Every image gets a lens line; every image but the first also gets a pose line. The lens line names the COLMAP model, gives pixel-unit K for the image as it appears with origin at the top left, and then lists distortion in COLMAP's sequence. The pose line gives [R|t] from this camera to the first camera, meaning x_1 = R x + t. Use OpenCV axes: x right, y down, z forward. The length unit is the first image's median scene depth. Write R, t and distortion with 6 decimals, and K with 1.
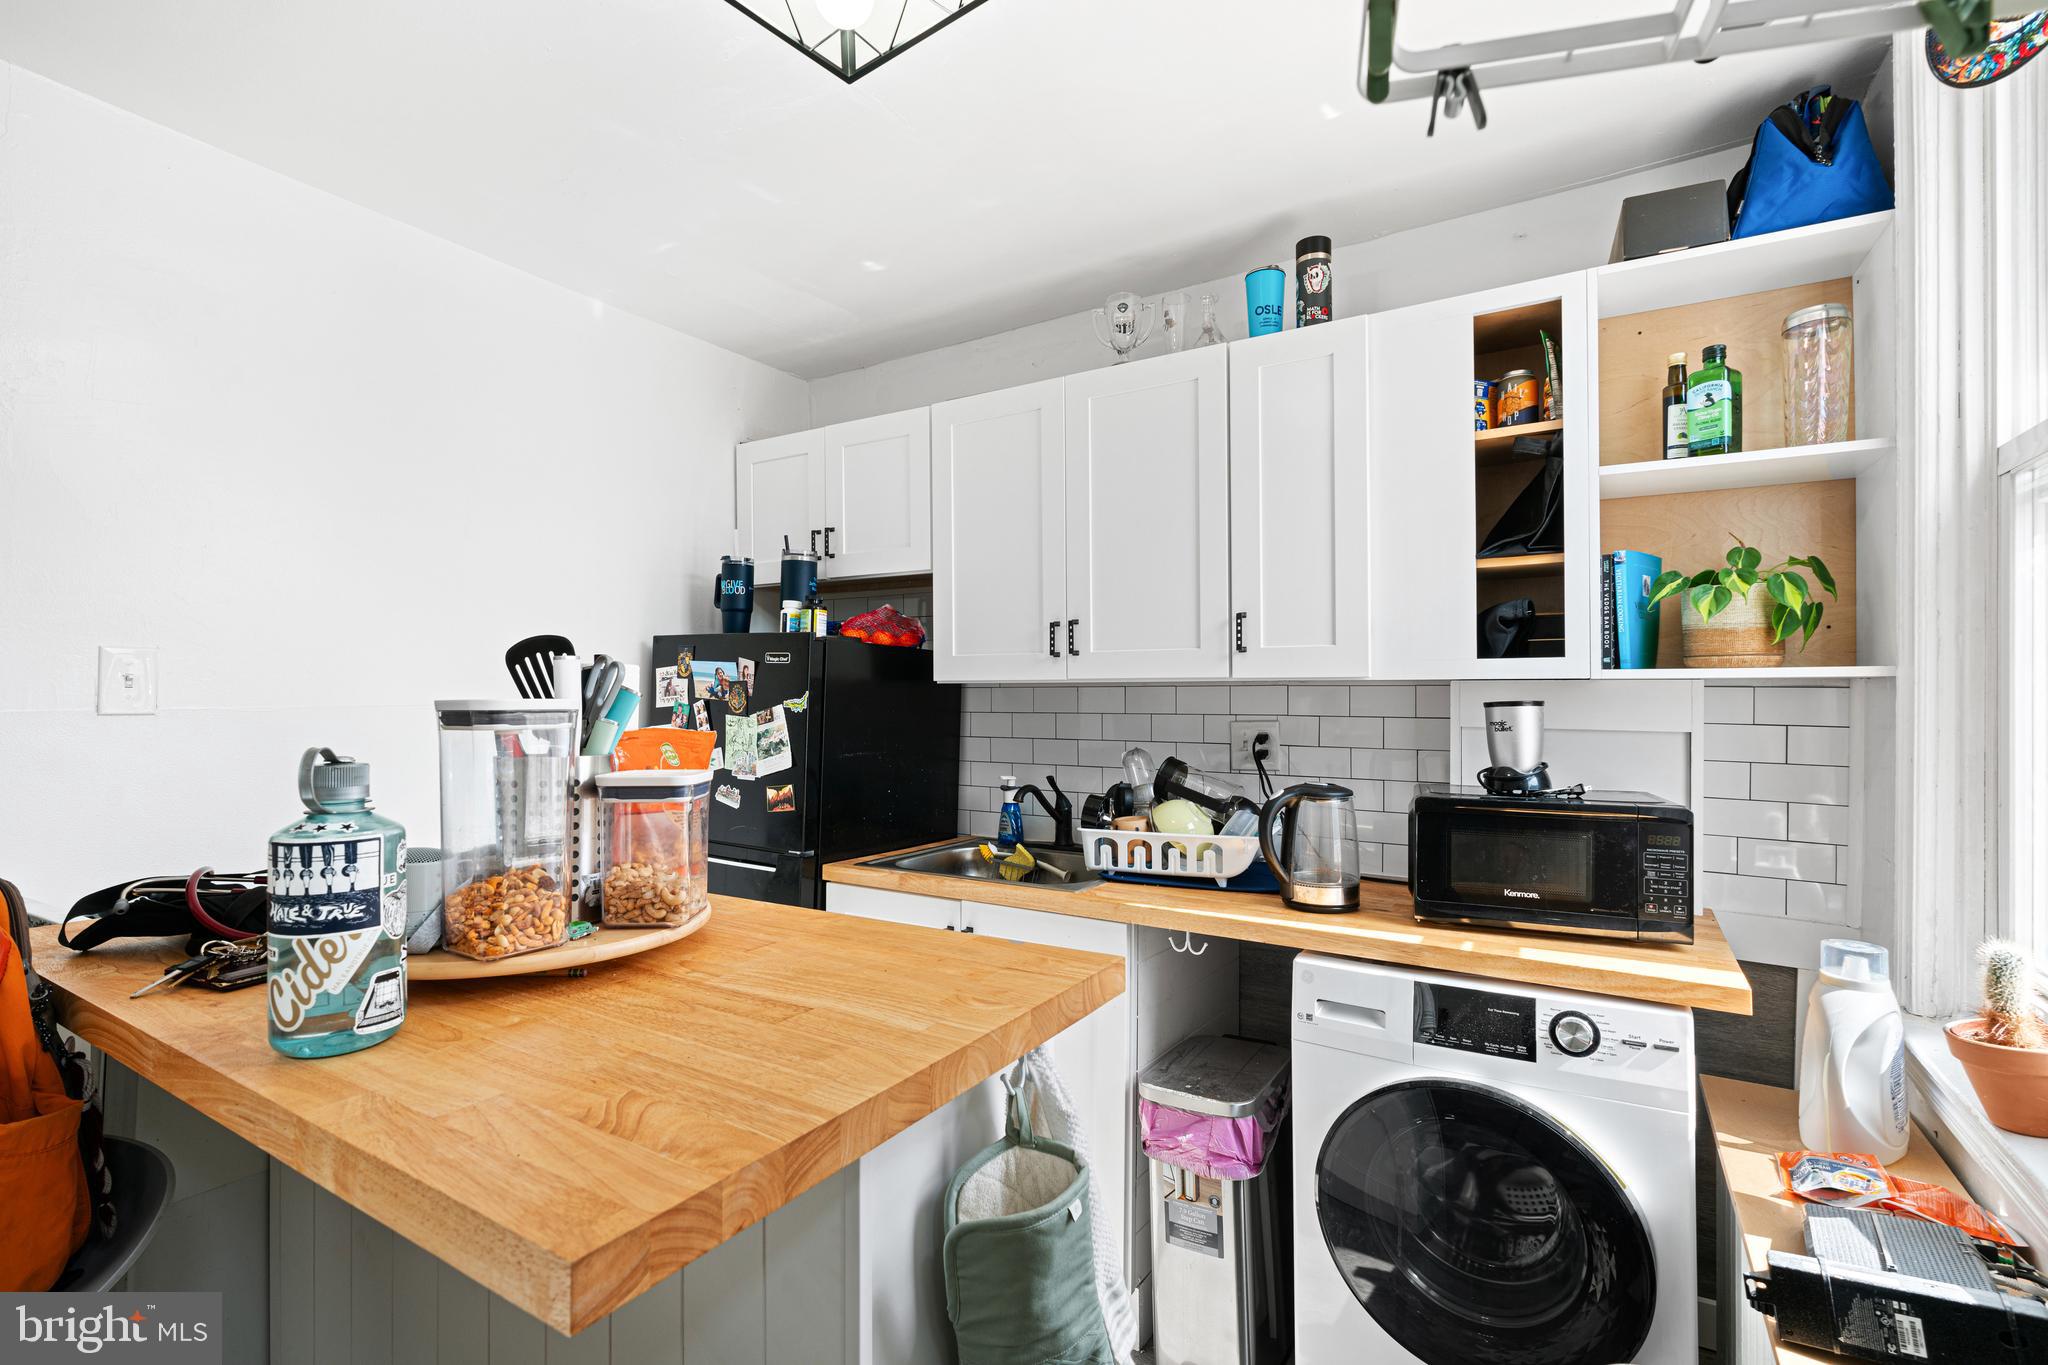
lens RADIAL K [[928.7, 0, 1026.0], [0, 928.7, 674.7], [0, 0, 1]] dist [0.001816, 0.000163]
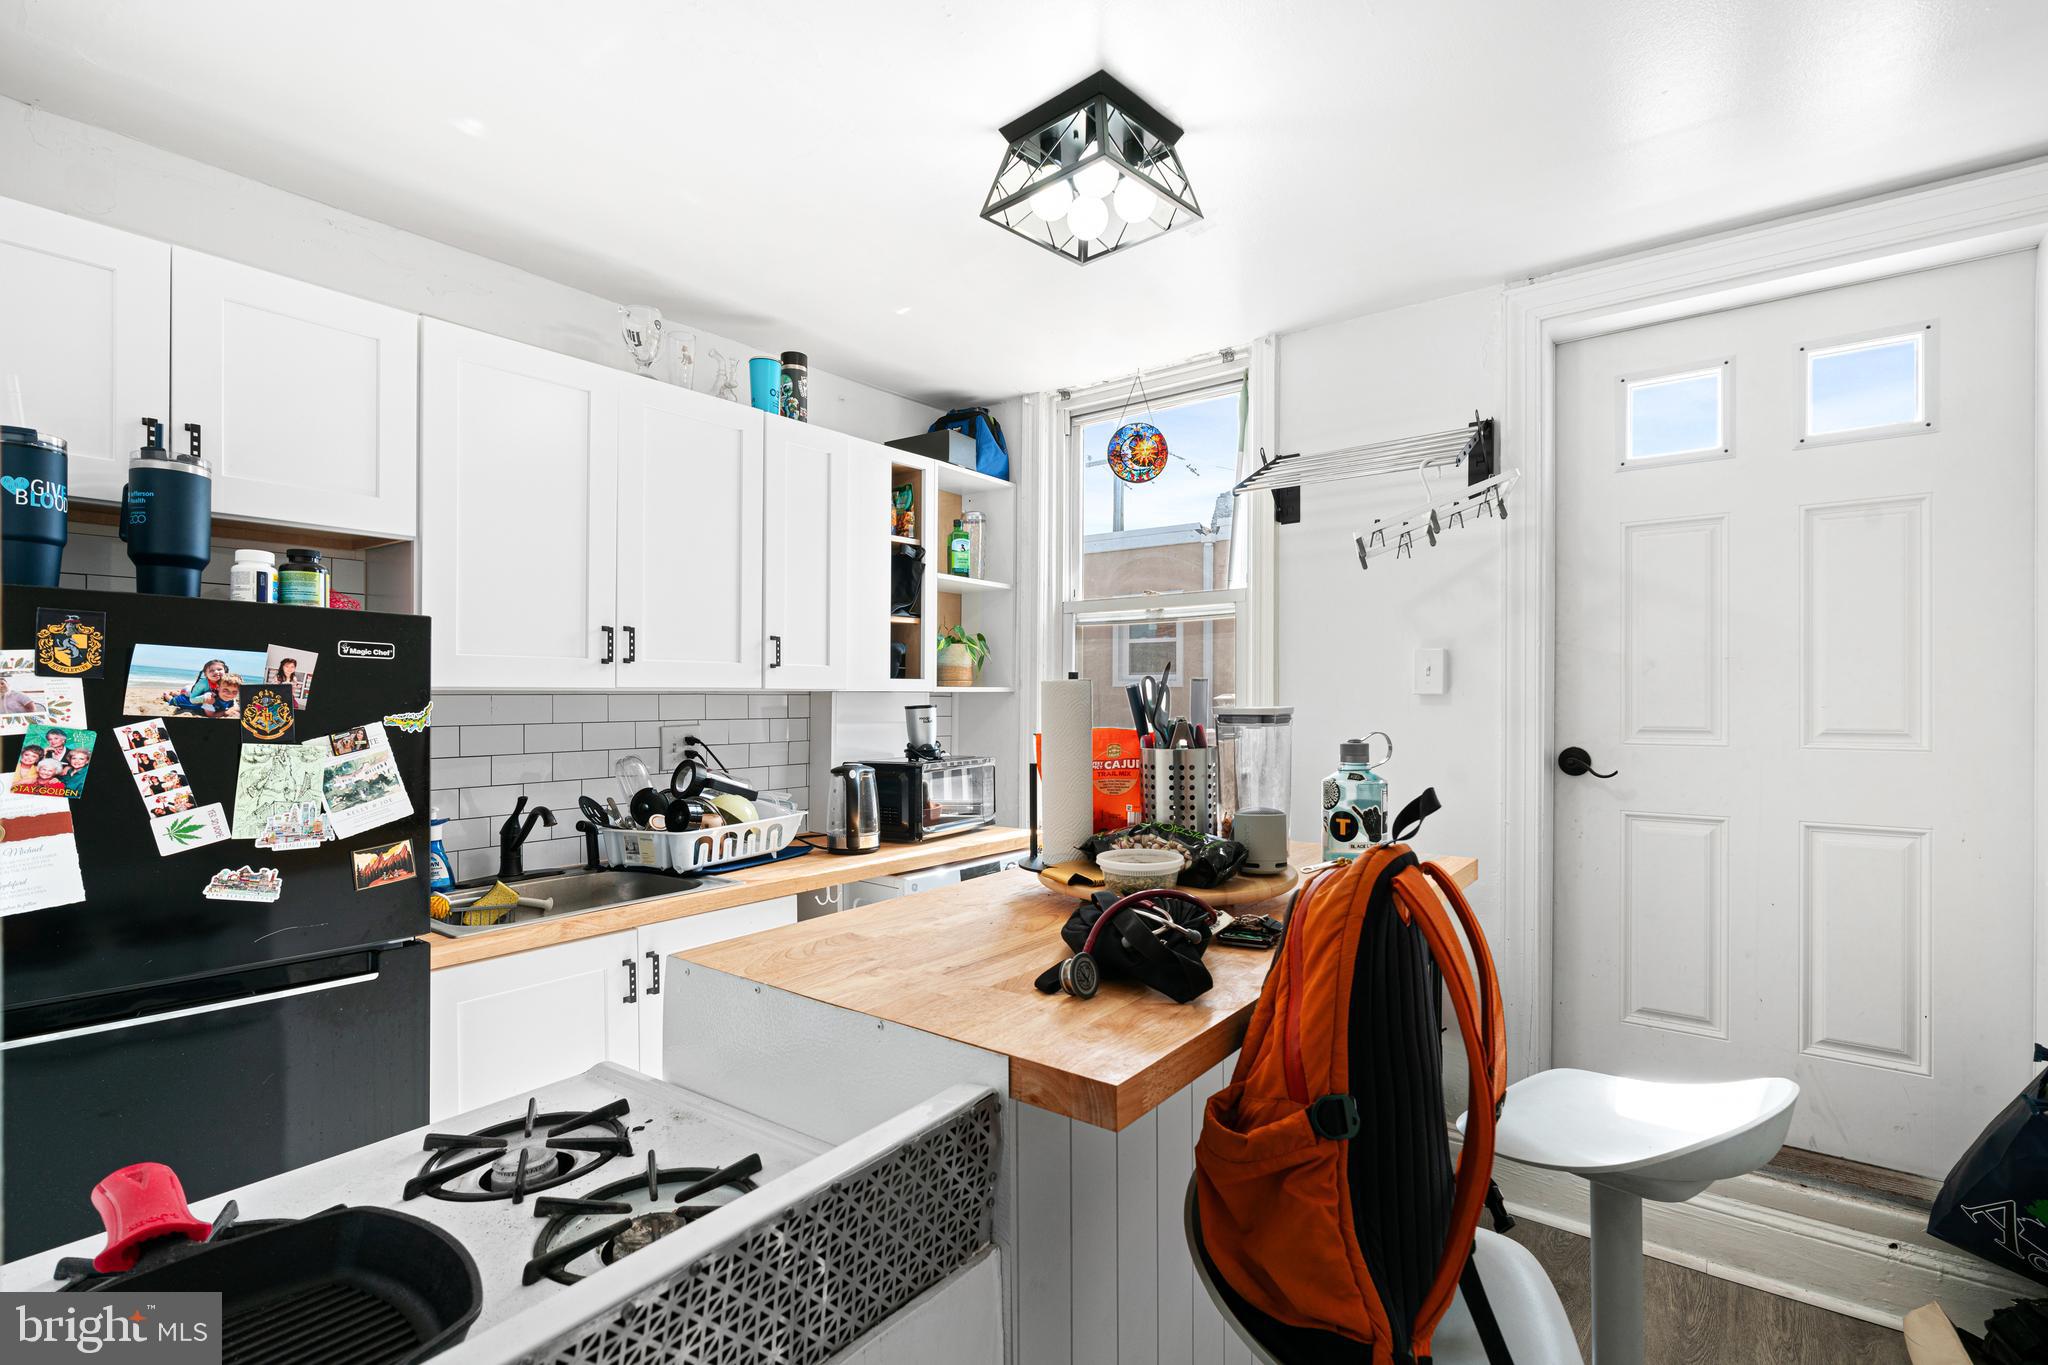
lens RADIAL K [[928.7, 0, 1029.1], [0, 928.7, 696.4], [0, 0, 1]] dist [0.001816, 0.000163]
pose [[0.109304, 0.000287, 0.994008, -0.864278], [-0.016865, 0.999857, 0.001566, 0.005542], [-0.993865, -0.016936, 0.109293, 0.474820]]
